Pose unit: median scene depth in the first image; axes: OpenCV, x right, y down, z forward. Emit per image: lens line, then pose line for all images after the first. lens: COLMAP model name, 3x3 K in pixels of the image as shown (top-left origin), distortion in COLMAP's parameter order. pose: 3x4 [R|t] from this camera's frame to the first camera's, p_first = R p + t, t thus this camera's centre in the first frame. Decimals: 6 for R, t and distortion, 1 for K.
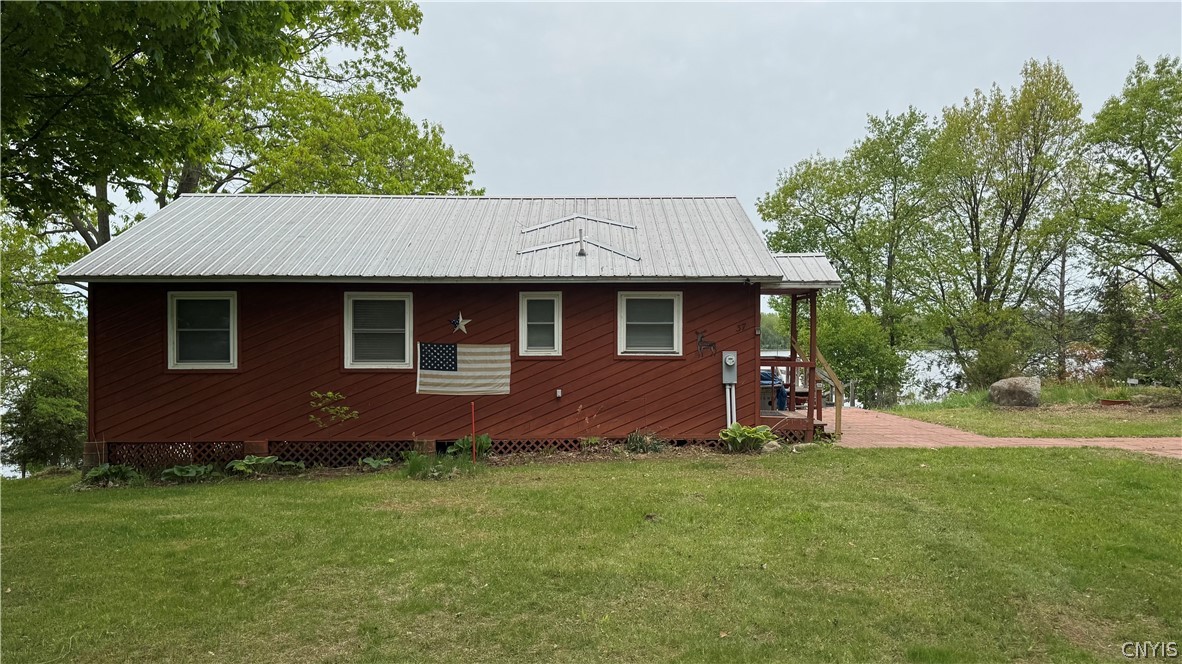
lens RADIAL K [[923.9, 0, 591.0], [0, 923.9, 332.0], [0, 0, 1]] dist [0.154813, -0.245105]
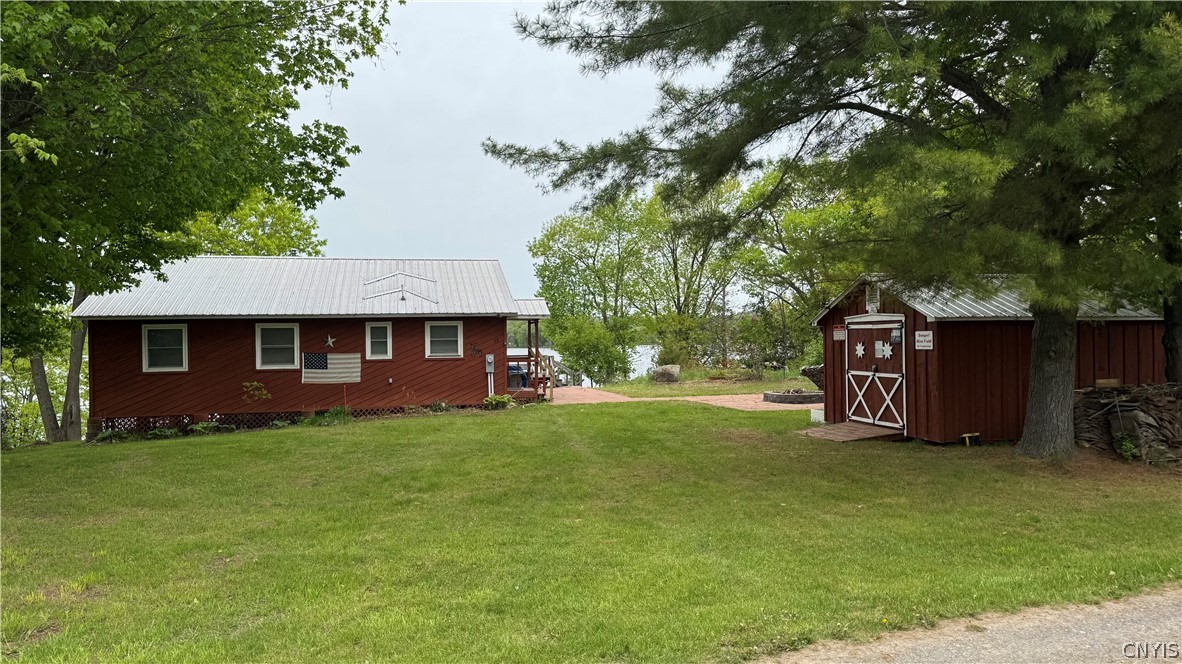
lens RADIAL K [[747.0, 0, 591.0], [0, 747.0, 332.0], [0, 0, 1]] dist [0.066036, -0.001449]
pose [[0.970298, -0.011423, 0.241642, -0.009089], [0.012272, 0.999923, -0.002010, -0.017311], [-0.241601, 0.004916, 0.970363, -0.451544]]
